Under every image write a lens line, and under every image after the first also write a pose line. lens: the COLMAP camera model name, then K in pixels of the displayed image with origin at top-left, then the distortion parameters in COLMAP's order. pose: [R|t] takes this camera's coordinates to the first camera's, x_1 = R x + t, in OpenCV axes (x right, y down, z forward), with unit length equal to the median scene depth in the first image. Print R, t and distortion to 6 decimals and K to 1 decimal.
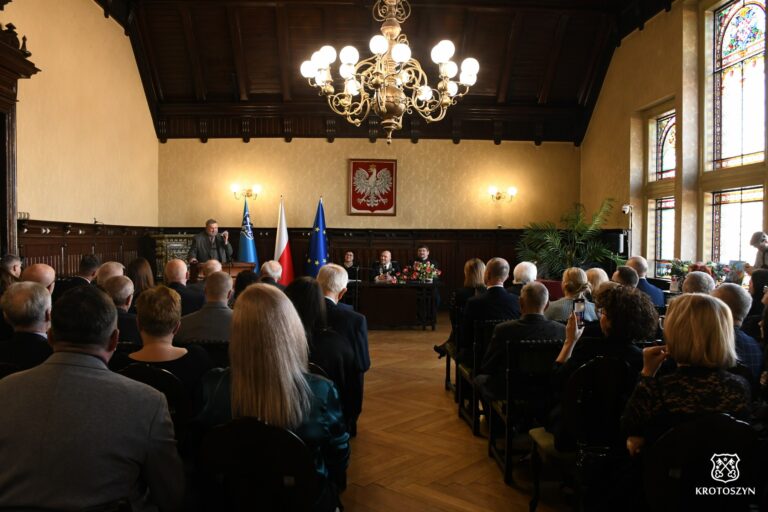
lens RADIAL K [[667.7, 0, 373.3], [0, 667.7, 270.7], [0, 0, 1]] dist [-0.125702, 0.007481]
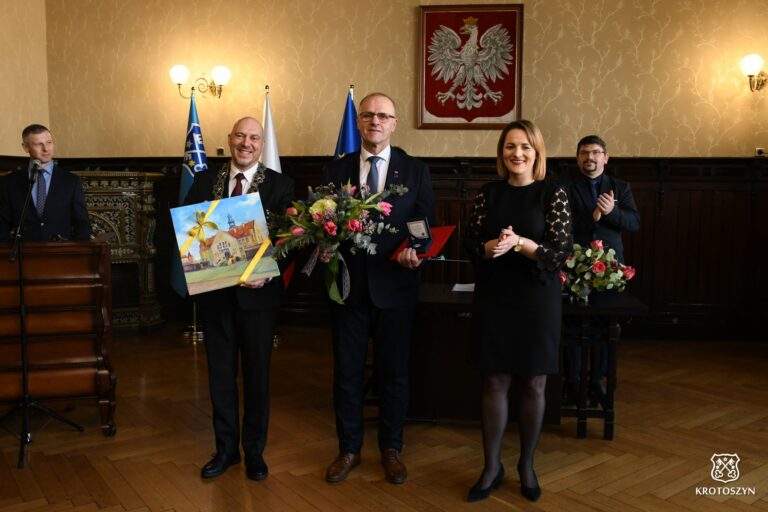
lens RADIAL K [[727.3, 0, 374.2], [0, 727.3, 246.6], [0, 0, 1]] dist [-0.096981, 0.085658]
pose [[0.981067, 0.014427, -0.193130, 0.033922], [-0.006937, 0.999199, 0.039402, -0.021642], [0.193543, -0.037316, 0.980382, 0.520445]]
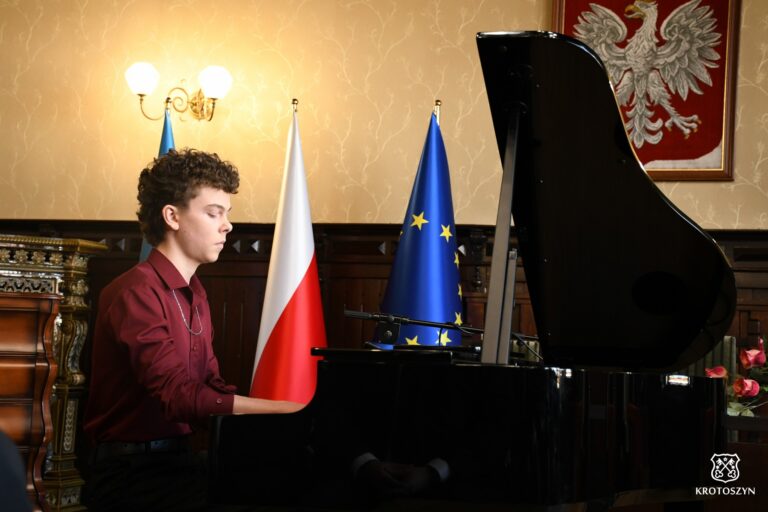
lens RADIAL K [[1431.8, 0, 370.7], [0, 1431.8, 256.5], [0, 0, 1]] dist [0.454187, 0.000000]
pose [[0.971461, 0.005120, -0.237145, 0.034805], [-0.035853, 0.991450, -0.125465, 0.025886], [0.234475, 0.130387, 0.963338, 0.442116]]
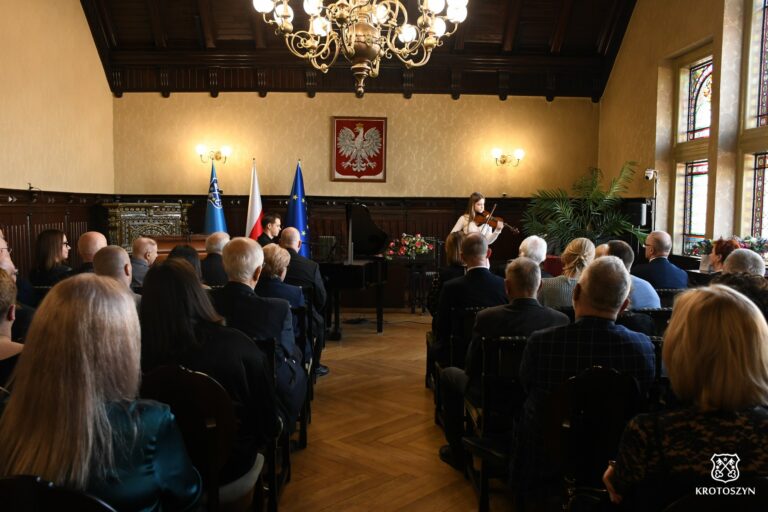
lens RADIAL K [[727.3, 0, 375.5], [0, 727.3, 275.4], [0, 0, 1]] dist [-0.096981, 0.085658]
pose [[0.999991, 0.003324, -0.002819, 0.024725], [-0.003199, 0.999057, 0.043310, -0.001208], [0.002960, -0.043301, 0.999058, 0.045255]]
